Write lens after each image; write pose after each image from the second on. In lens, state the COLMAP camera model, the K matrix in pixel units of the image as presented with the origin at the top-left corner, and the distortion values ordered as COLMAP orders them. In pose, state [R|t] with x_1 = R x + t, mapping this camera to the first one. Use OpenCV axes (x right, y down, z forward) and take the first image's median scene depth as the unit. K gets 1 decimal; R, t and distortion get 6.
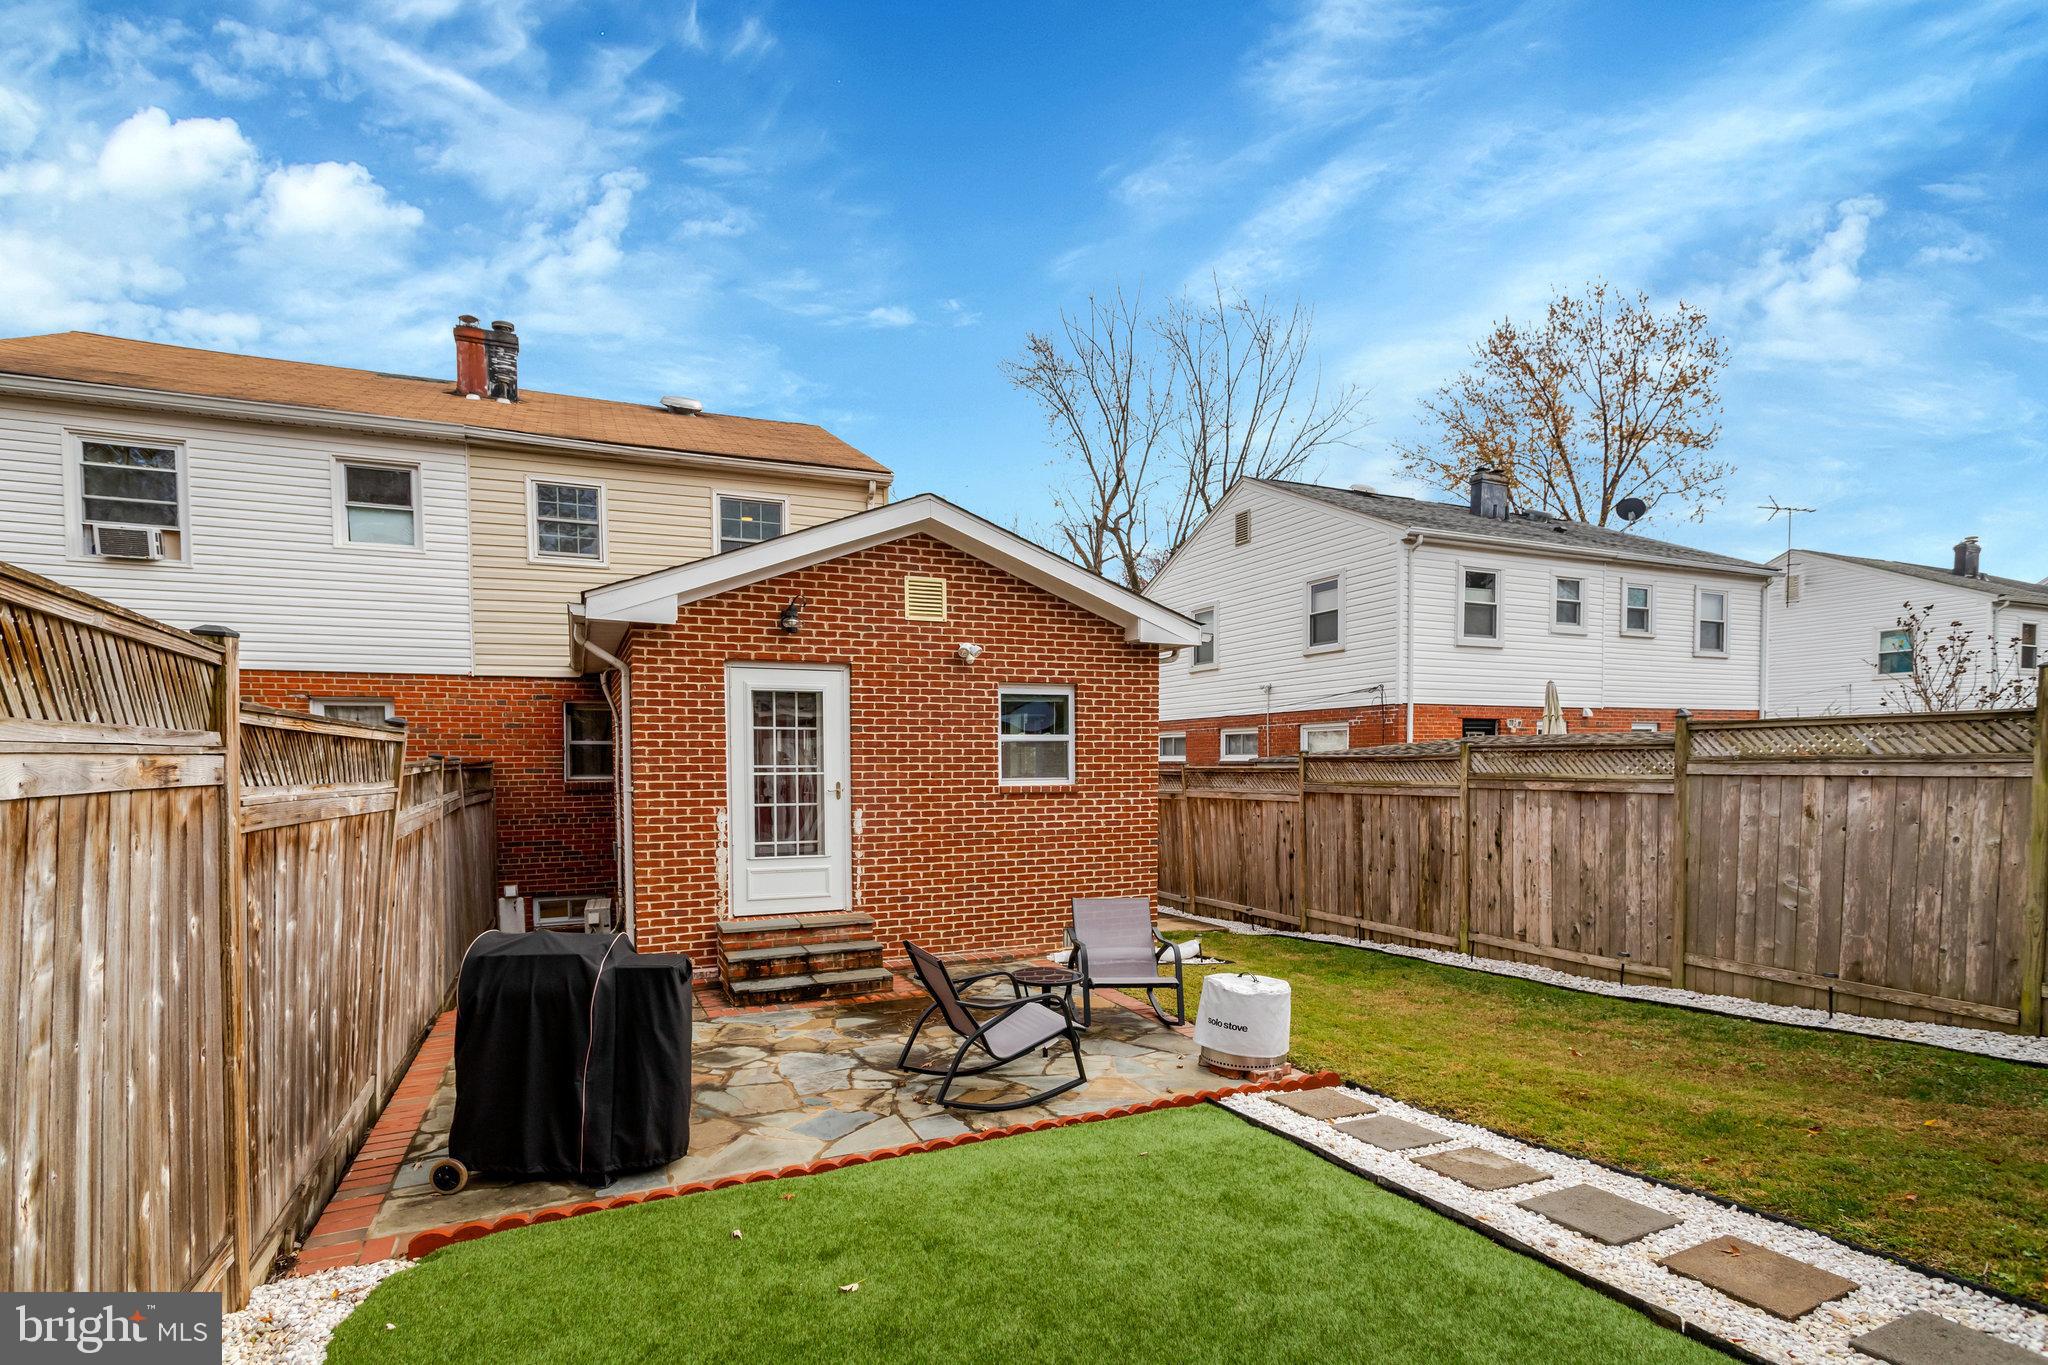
lens RADIAL K [[988.8, 0, 1028.3], [0, 988.8, 757.1], [0, 0, 1]] dist [-0.001682, 0.000538]
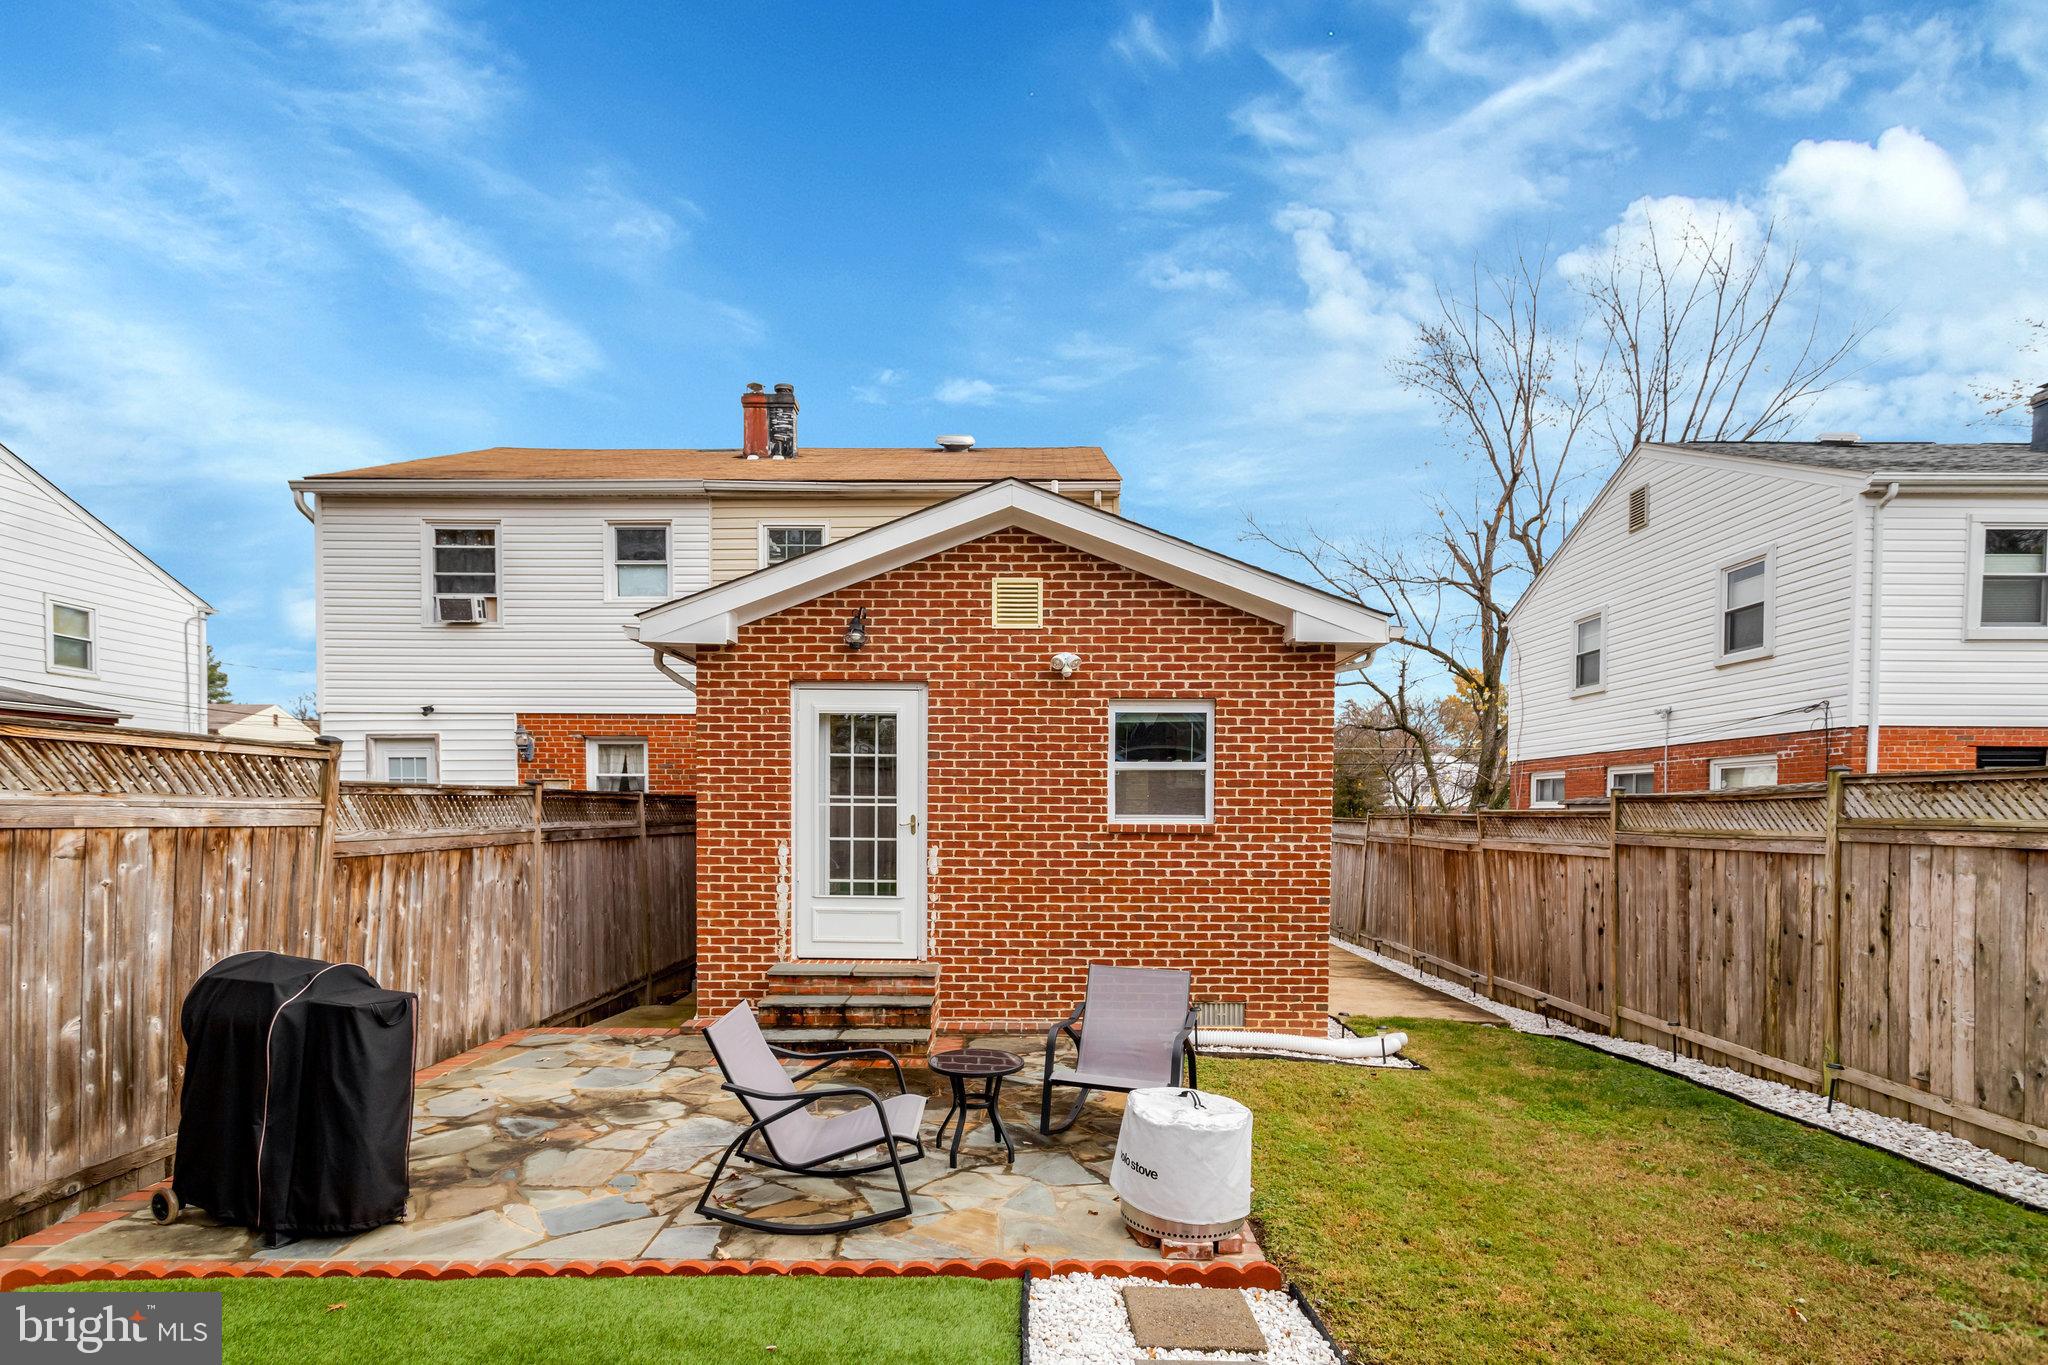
lens RADIAL K [[1005.6, 0, 1021.7], [0, 1005.6, 802.8], [0, 0, 1]] dist [0.000877, 0.000945]
pose [[0.912776, 0.008772, -0.408367, 0.246669], [-0.009875, 0.999951, -0.000594, 0.012866], [0.408341, 0.004575, 0.912818, 0.199017]]
